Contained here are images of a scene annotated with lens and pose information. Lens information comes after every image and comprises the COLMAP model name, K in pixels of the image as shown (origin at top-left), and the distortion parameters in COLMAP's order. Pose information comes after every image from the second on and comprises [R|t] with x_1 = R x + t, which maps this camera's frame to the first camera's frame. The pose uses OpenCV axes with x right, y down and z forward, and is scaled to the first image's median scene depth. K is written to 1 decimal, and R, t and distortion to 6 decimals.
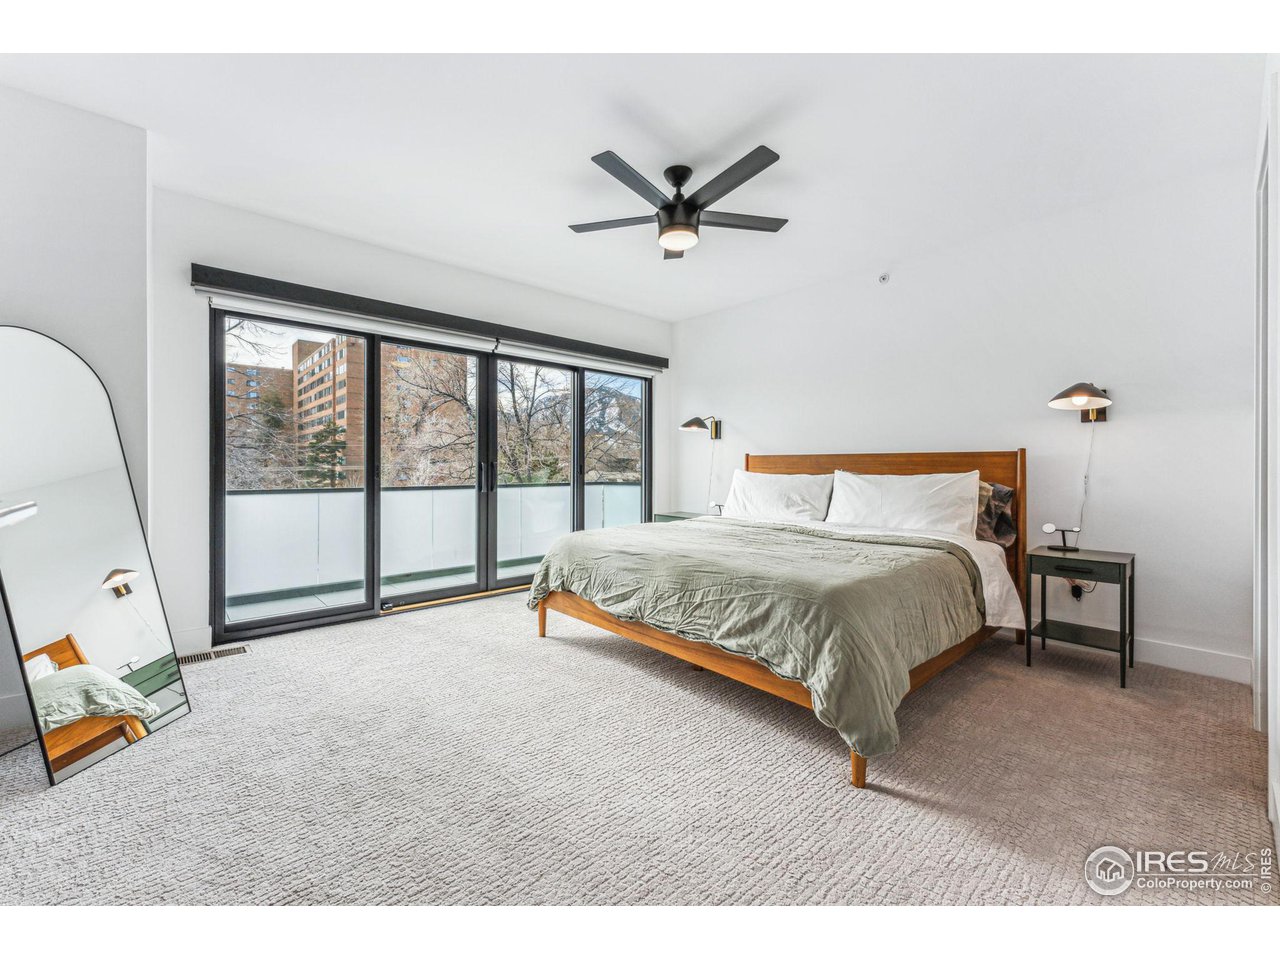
lens RADIAL K [[522.7, 0, 639.6], [0, 522.7, 470.8], [0, 0, 1]] dist [0.000428, 0.000062]
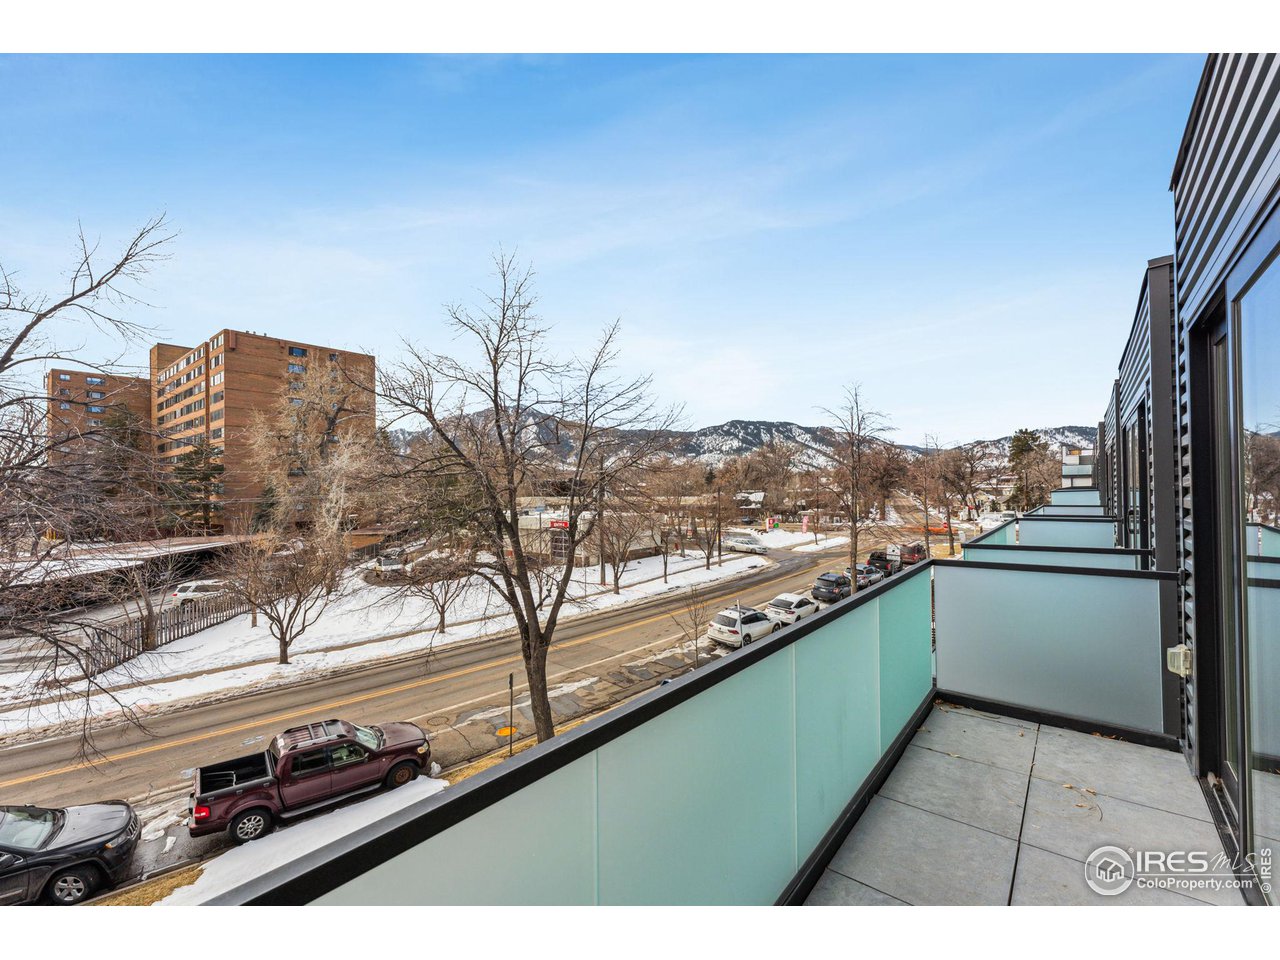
lens RADIAL K [[540.5, 0, 637.3], [0, 540.5, 483.7], [0, 0, 1]] dist [0.002753, 0.000280]
pose [[0.988574, -0.011964, 0.150258, -0.158898], [0.014365, 0.999786, -0.014908, -0.018156], [-0.150047, 0.016896, 0.988534, 0.191463]]
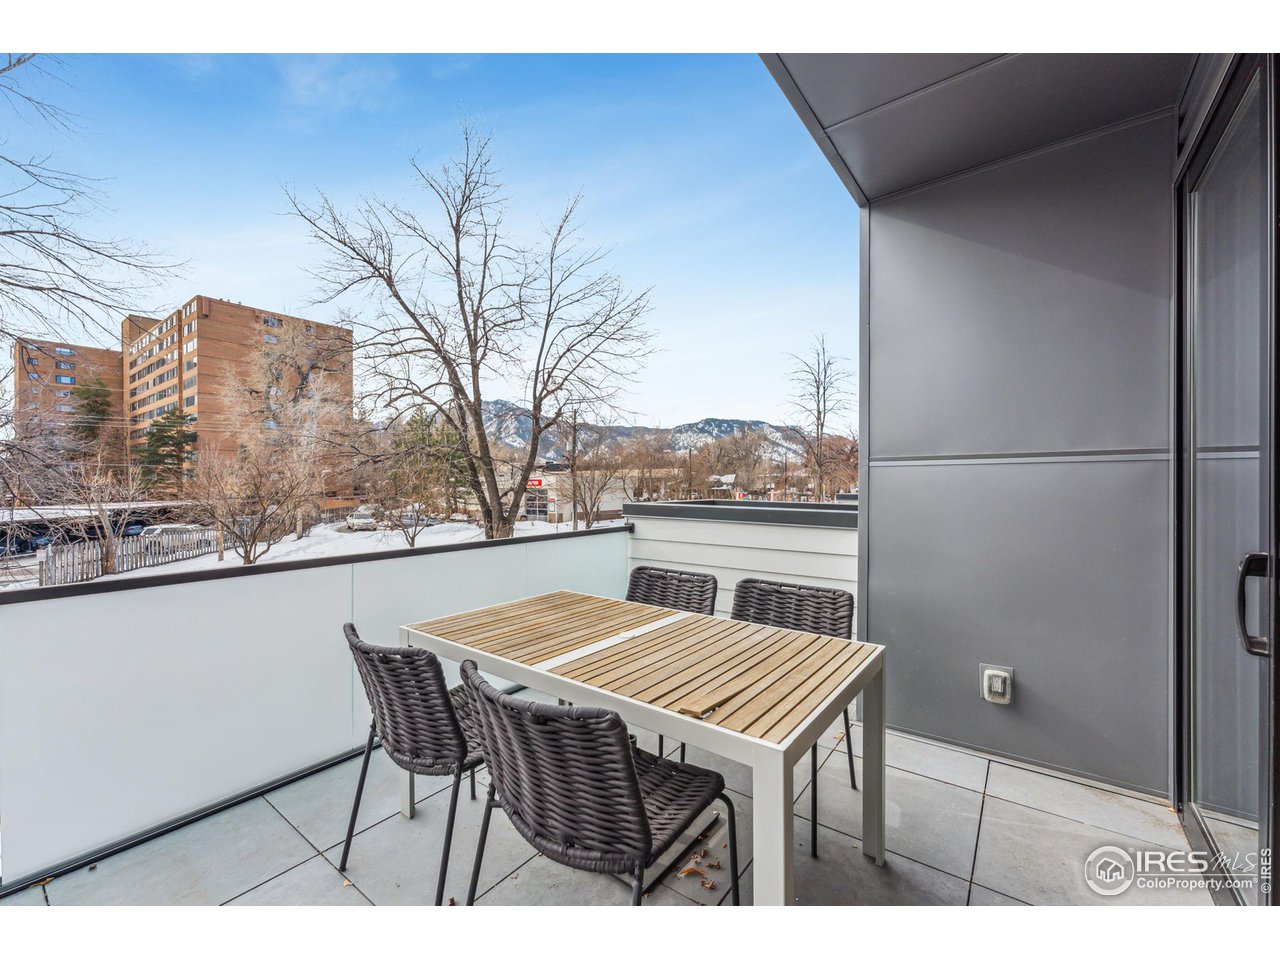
lens RADIAL K [[522.7, 0, 633.6], [0, 522.7, 491.2], [0, 0, 1]] dist [0.000428, 0.000062]
pose [[0.982642, -0.005593, 0.185425, -0.136524], [0.005647, 0.999984, 0.000238, 0.162596], [-0.185423, 0.000814, 0.982658, 0.217141]]
